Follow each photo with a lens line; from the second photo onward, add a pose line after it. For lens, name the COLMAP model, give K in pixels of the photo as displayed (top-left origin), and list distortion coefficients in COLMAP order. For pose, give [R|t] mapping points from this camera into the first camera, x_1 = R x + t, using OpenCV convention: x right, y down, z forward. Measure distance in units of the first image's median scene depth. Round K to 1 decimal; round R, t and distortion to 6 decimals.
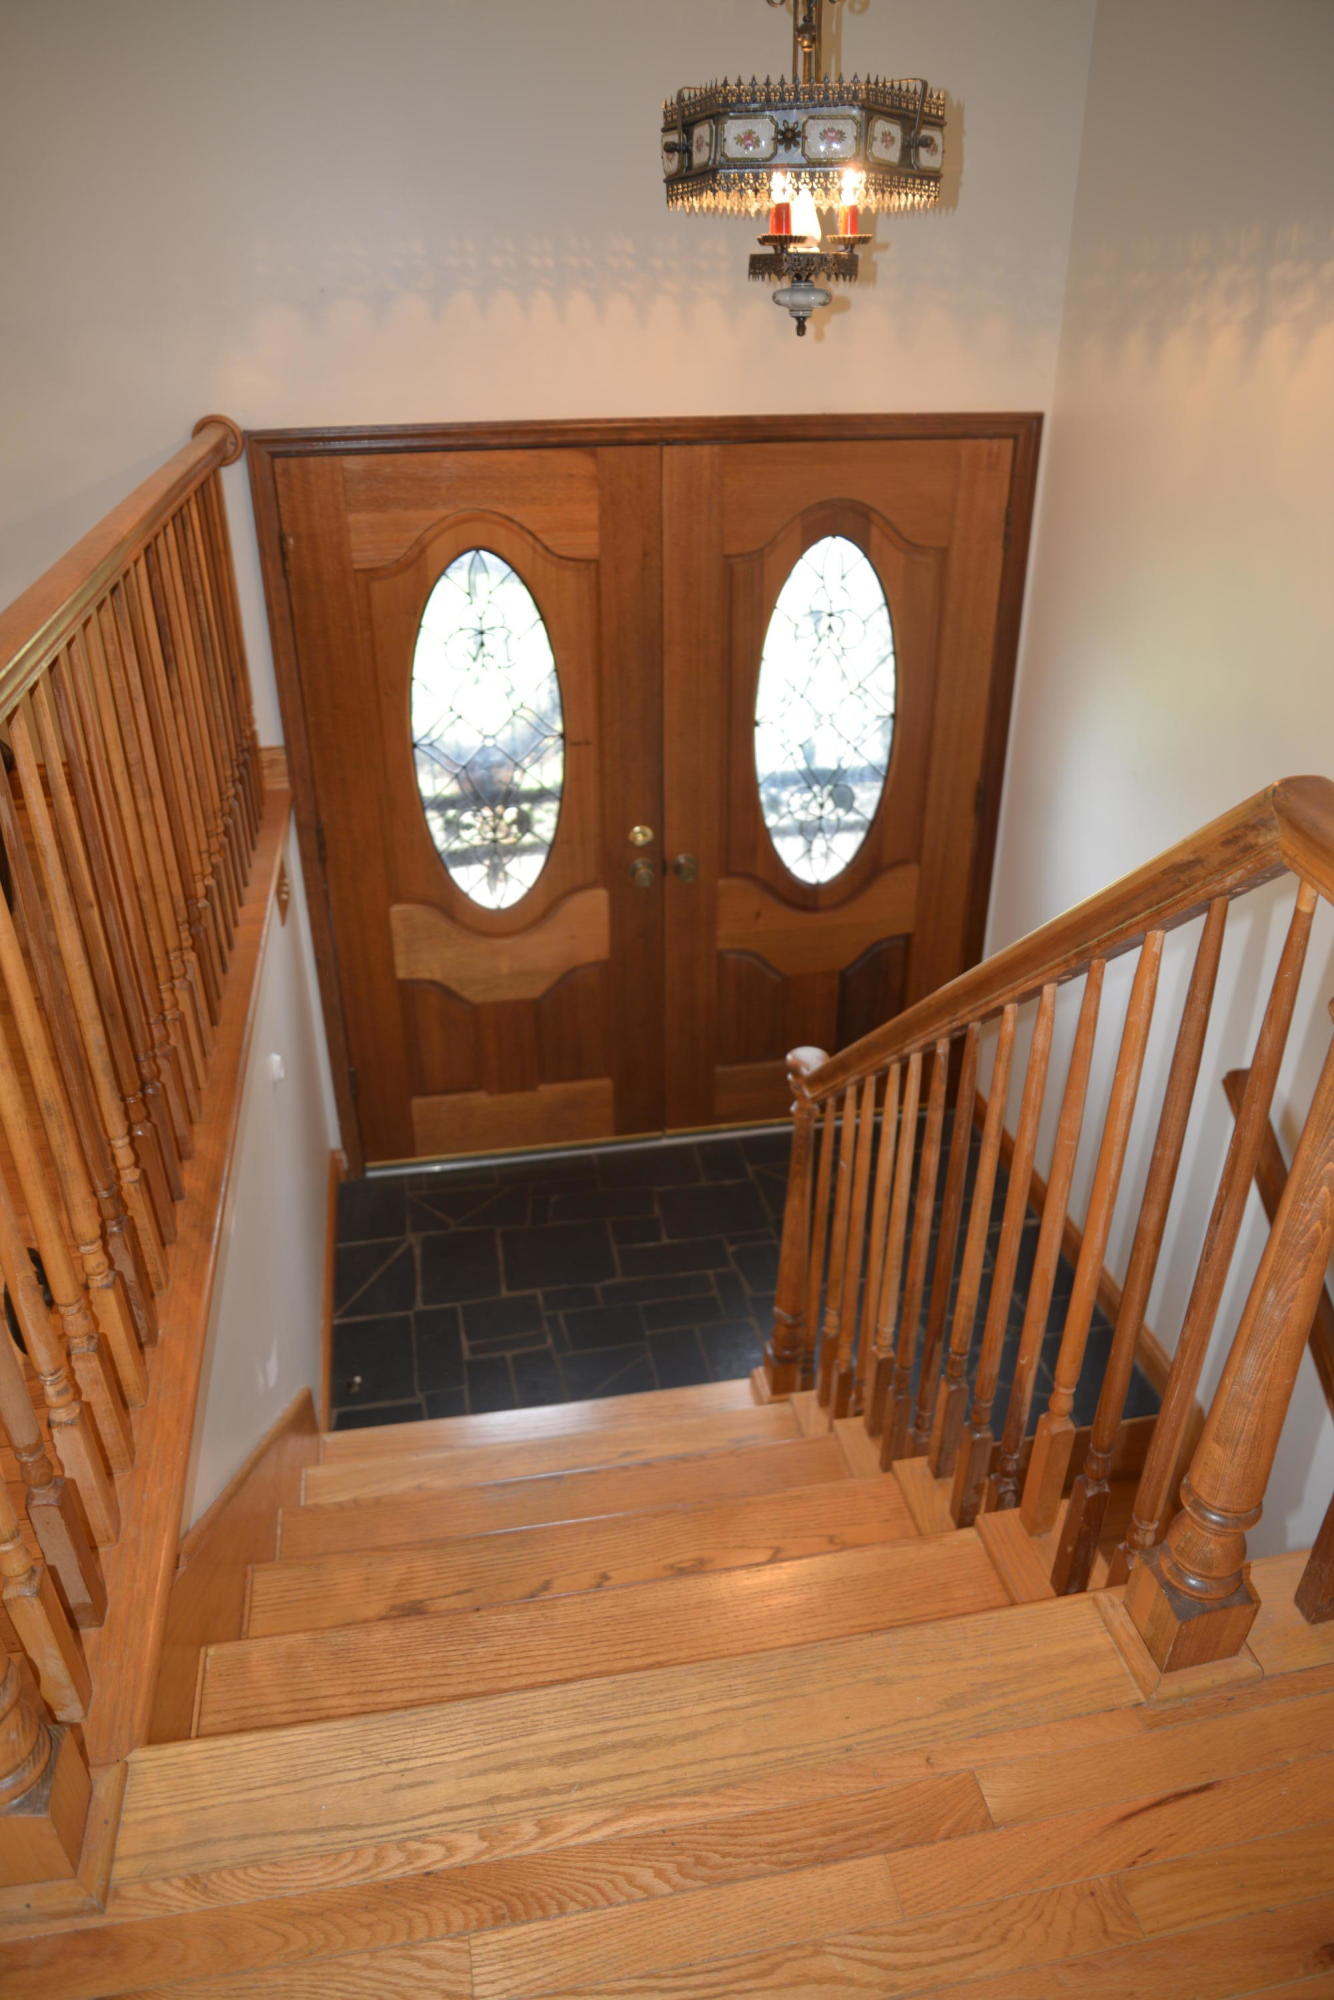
lens RADIAL K [[1344.1, 0, 666.4], [0, 1344.1, 1007.9], [0, 0, 1]] dist [-0.056580, 0.002835]
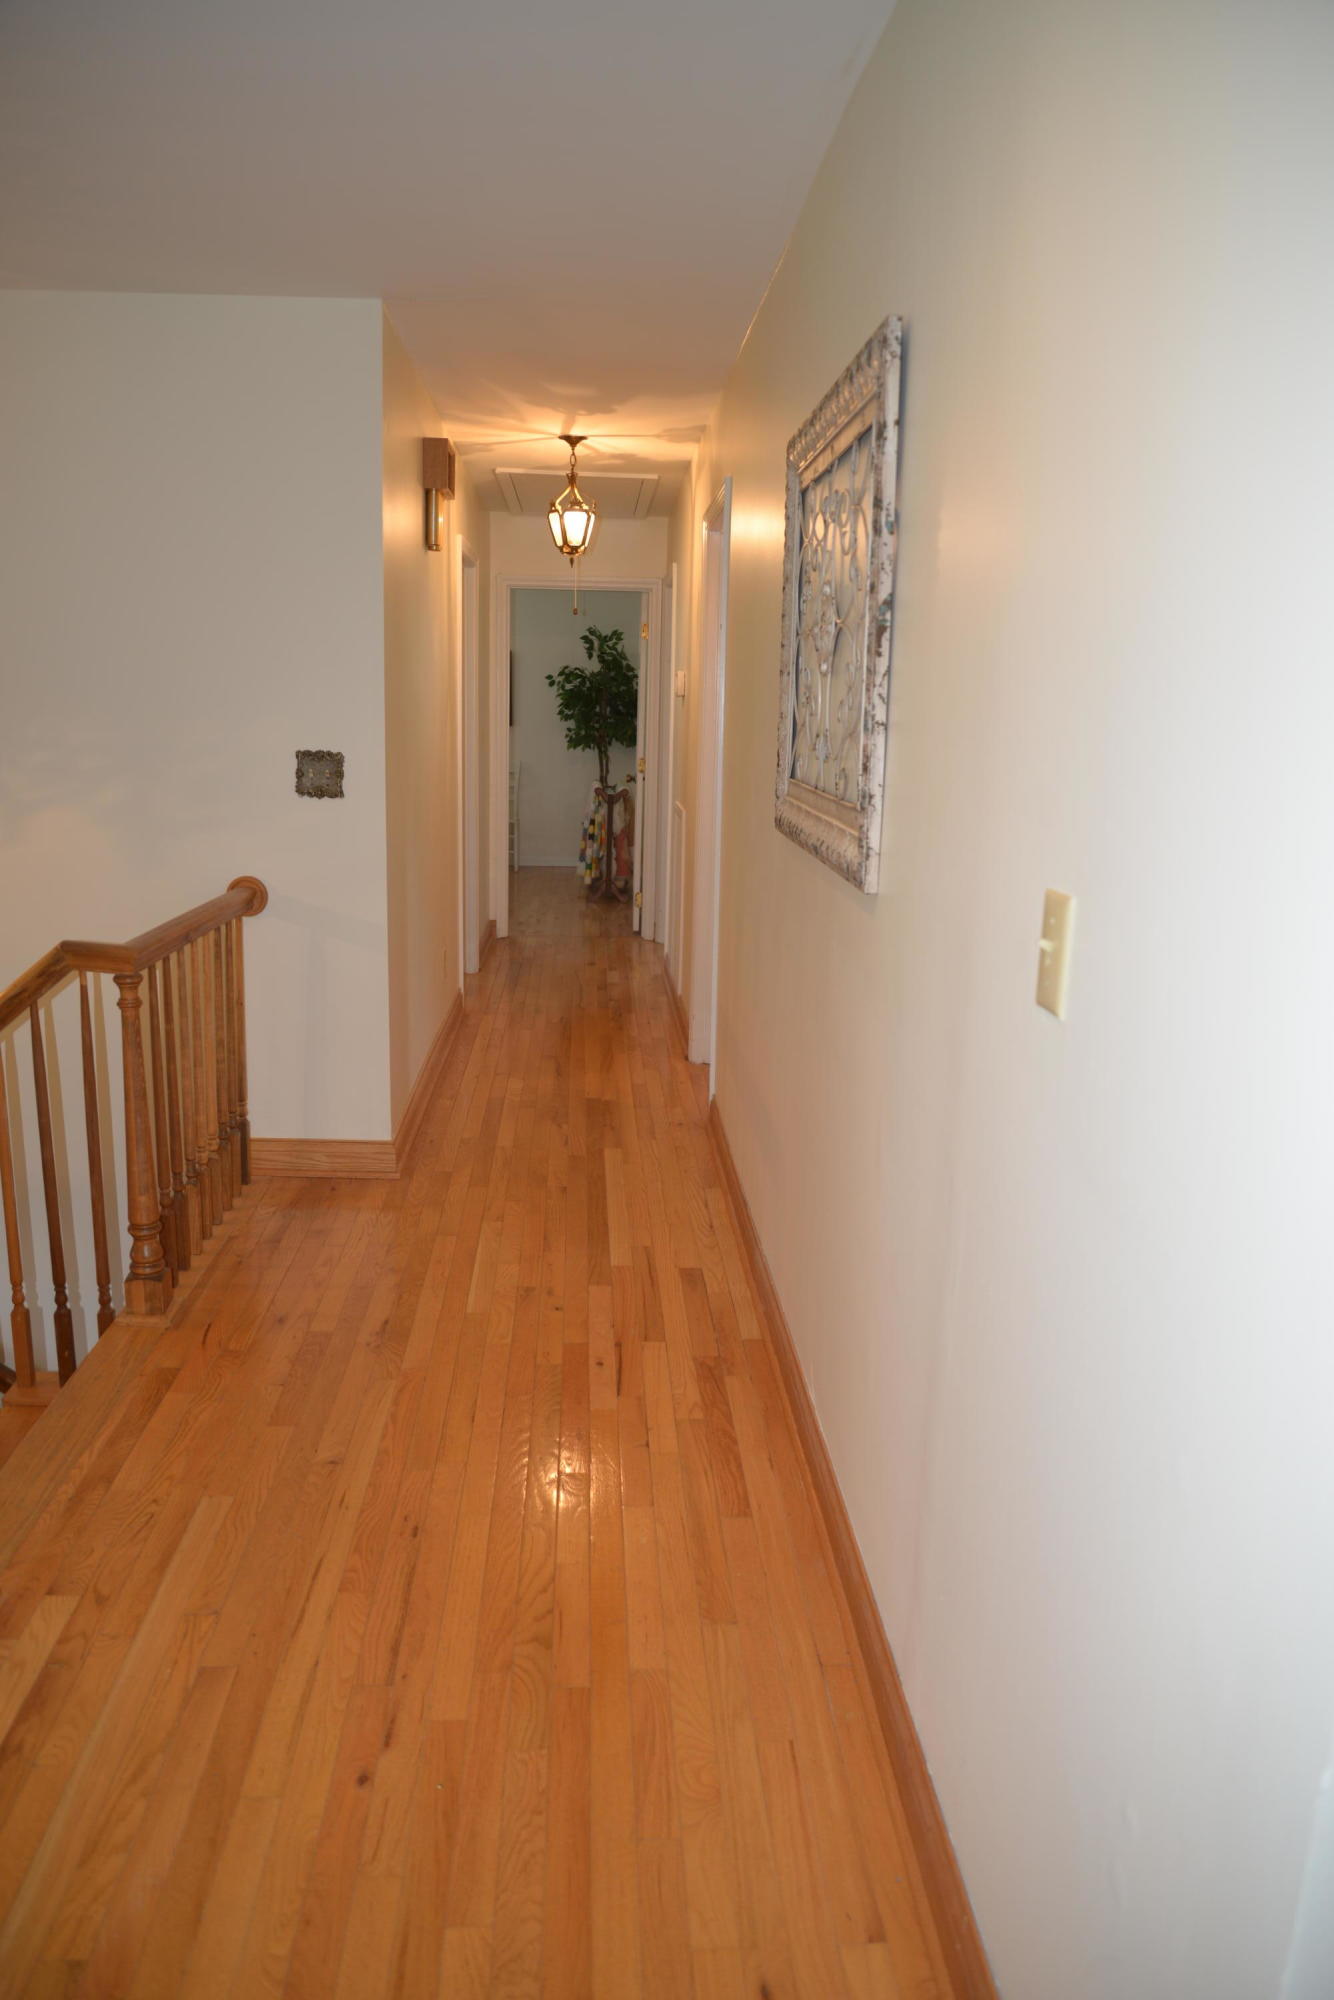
lens RADIAL K [[1344.1, 0, 666.8], [0, 1344.1, 998.2], [0, 0, 1]] dist [-0.056580, 0.002835]
pose [[0.128906, -0.203423, 0.970568, -1.854288], [0.474555, 0.872043, 0.119745, 0.177173], [-0.870736, 0.445152, 0.208947, -0.564317]]
